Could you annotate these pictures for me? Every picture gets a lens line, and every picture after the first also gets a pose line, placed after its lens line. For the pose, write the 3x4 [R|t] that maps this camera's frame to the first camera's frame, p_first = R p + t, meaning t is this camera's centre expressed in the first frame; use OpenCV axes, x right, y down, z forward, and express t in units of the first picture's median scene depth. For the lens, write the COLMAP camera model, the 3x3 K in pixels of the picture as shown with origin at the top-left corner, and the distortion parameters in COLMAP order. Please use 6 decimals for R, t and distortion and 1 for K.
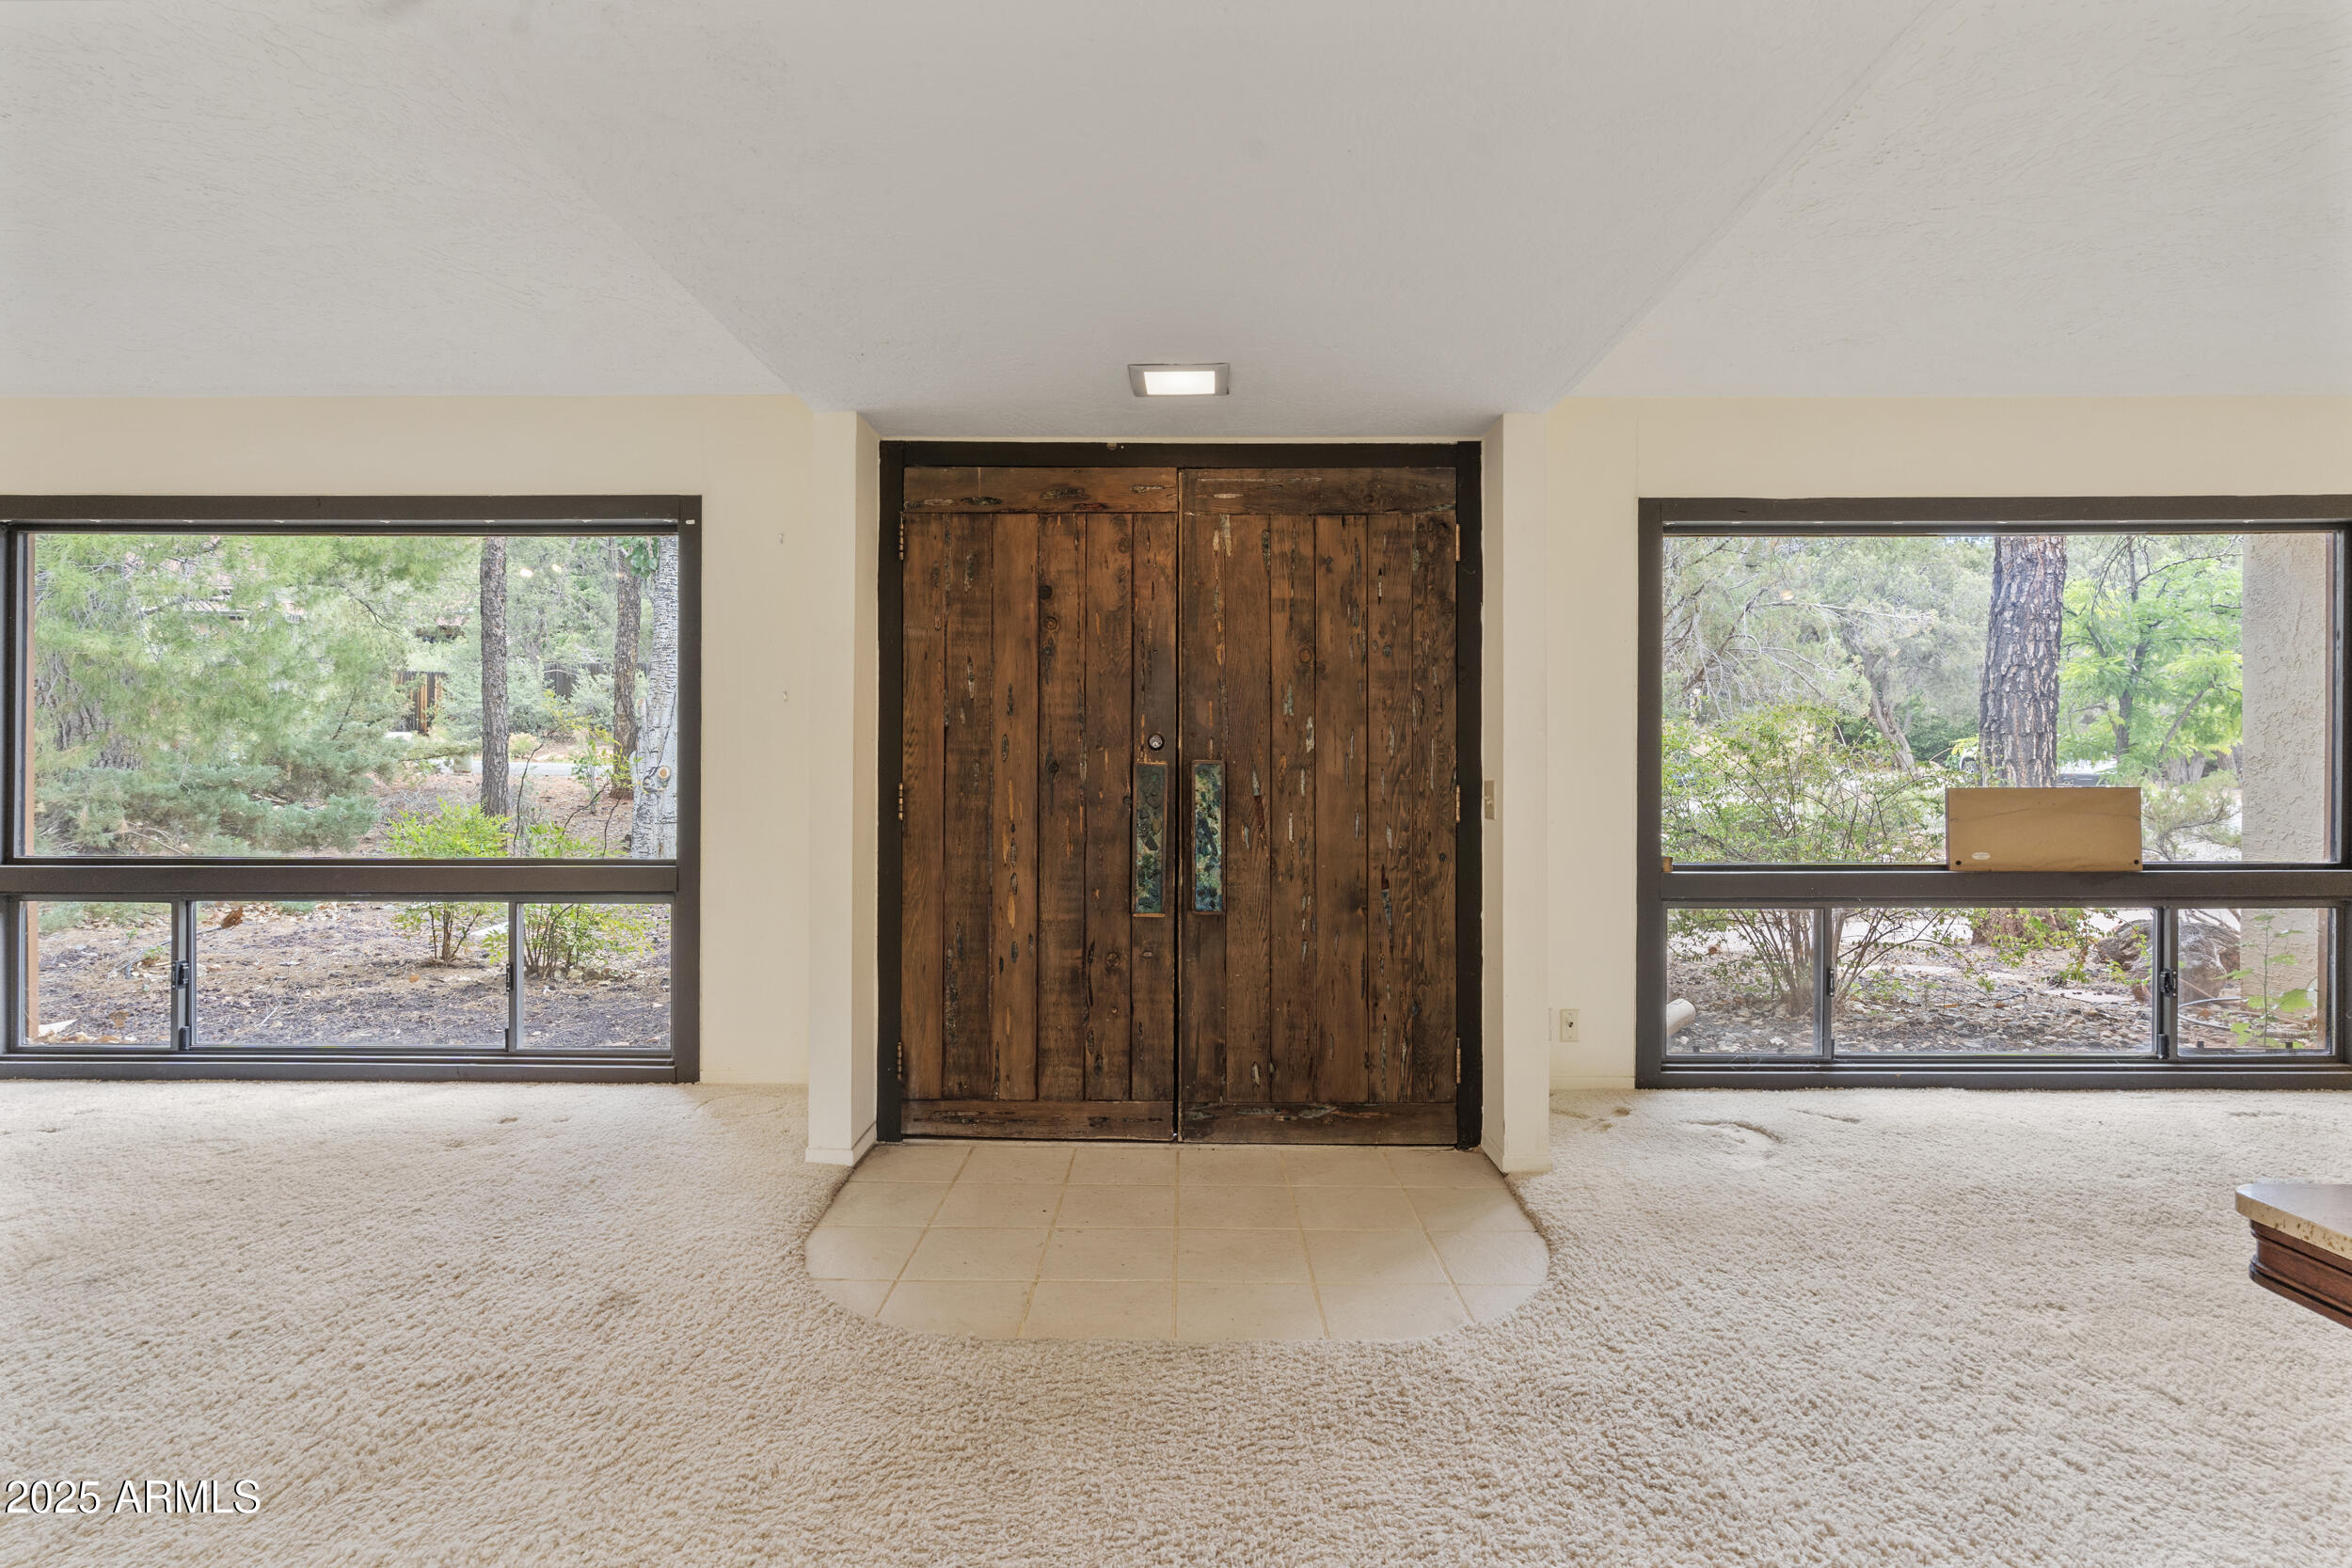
lens RADIAL K [[1164.4, 0, 1179.7], [0, 1164.4, 796.0], [0, 0, 1]] dist [0.008504, 0.000904]
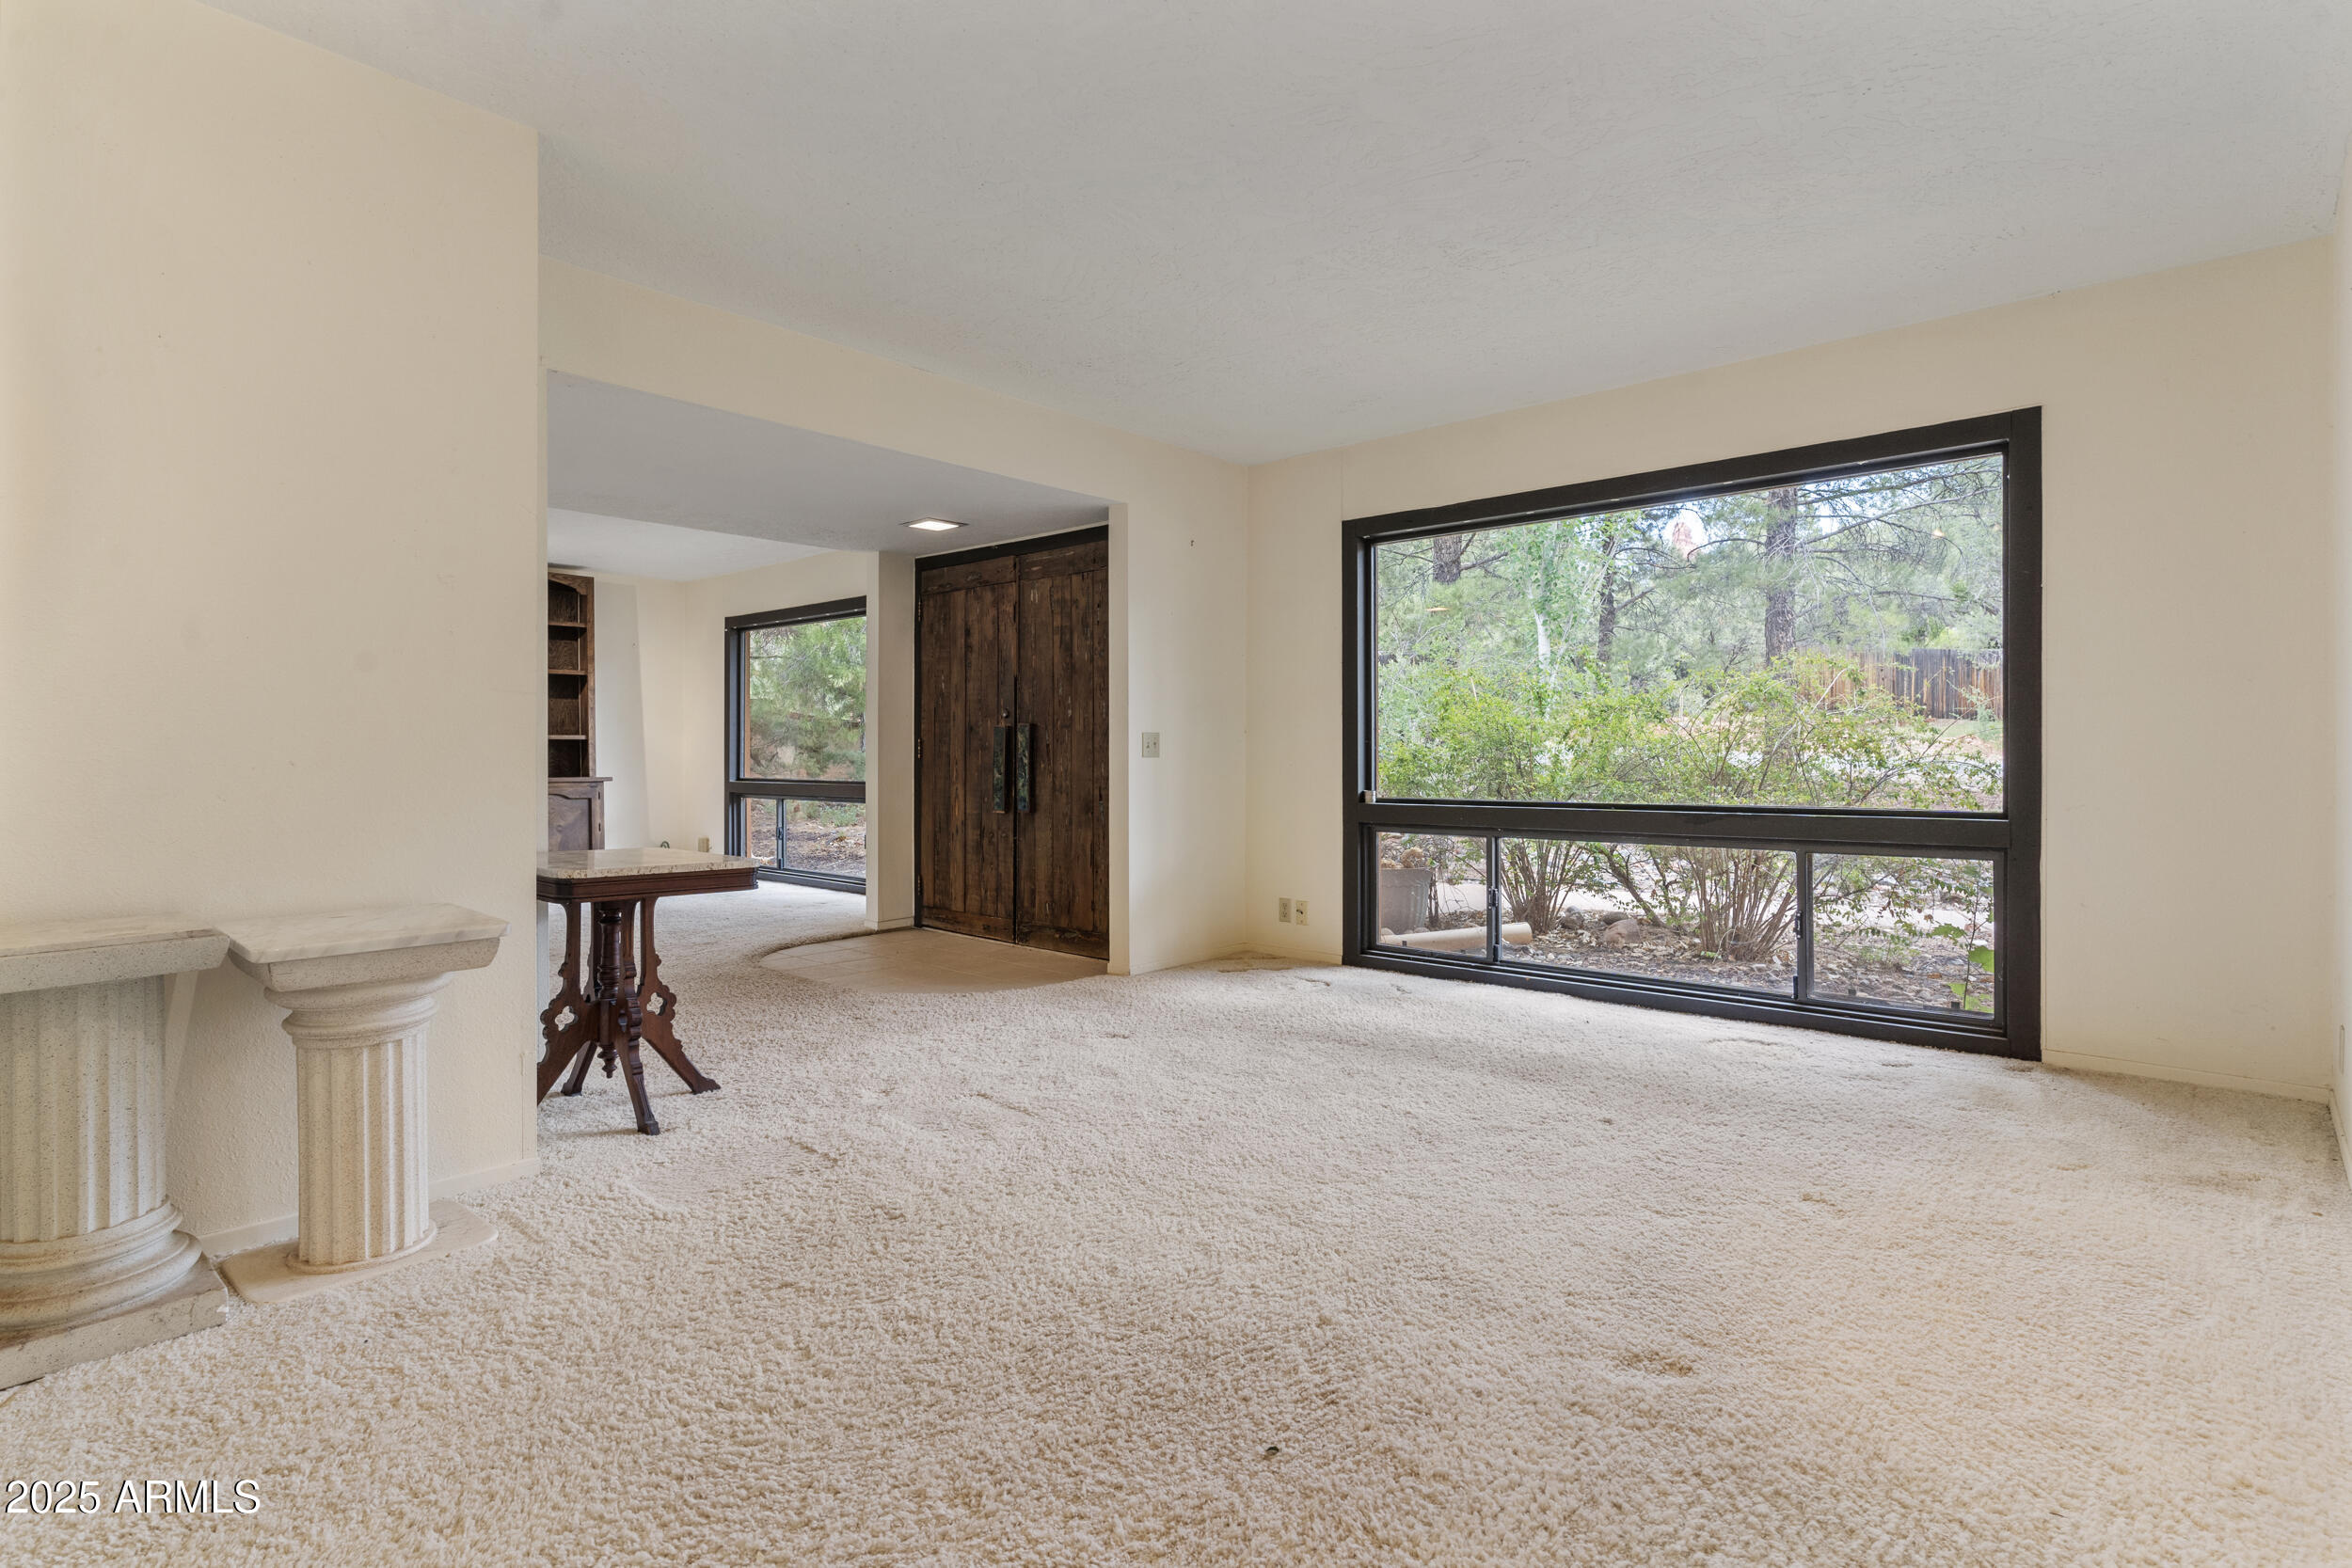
lens RADIAL K [[1164.4, 0, 1110.7], [0, 1164.4, 762.2], [0, 0, 1]] dist [0.008504, 0.000904]
pose [[0.728077, 0.004262, -0.685483, 1.290458], [-0.002521, 0.999991, 0.003540, 0.019967], [0.685491, -0.000849, 0.728080, -0.167629]]
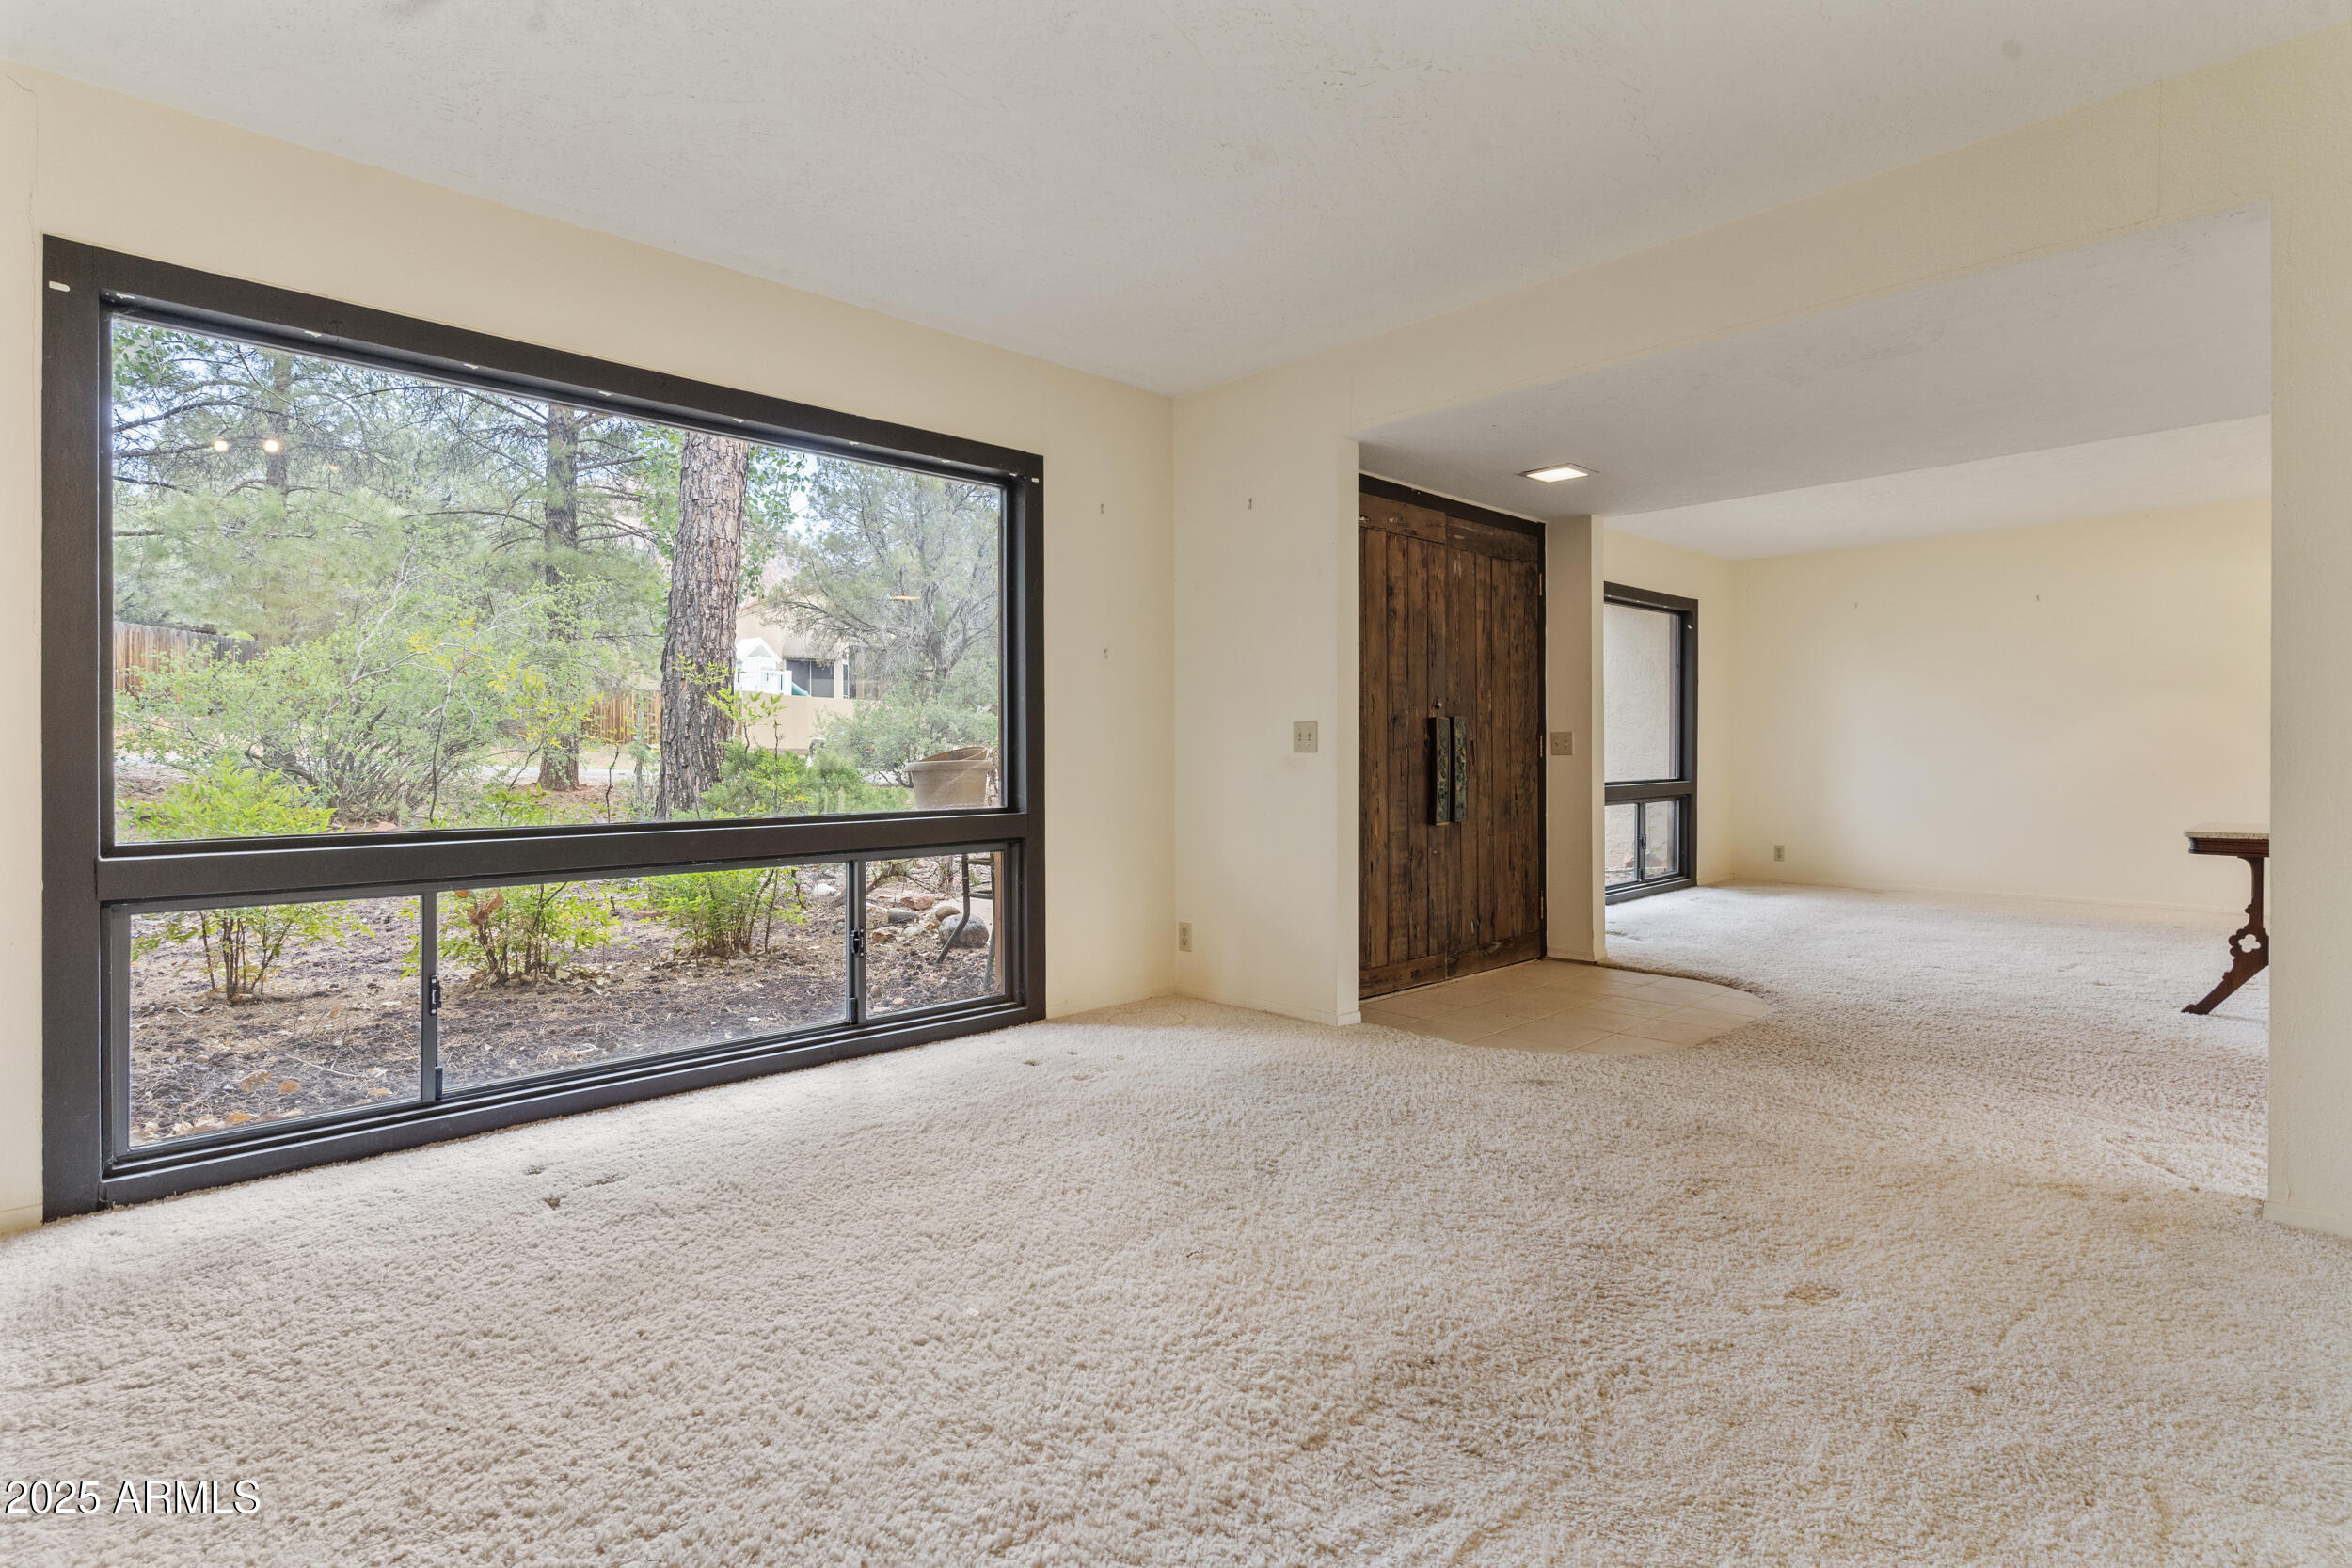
lens RADIAL K [[1164.4, 0, 1169.1], [0, 1164.4, 804.3], [0, 0, 1]] dist [0.008504, 0.000904]
pose [[0.706189, -0.035133, 0.707152, -1.267749], [0.020389, 0.999363, 0.029290, 0.028999], [-0.707730, -0.006266, 0.706455, 0.218759]]
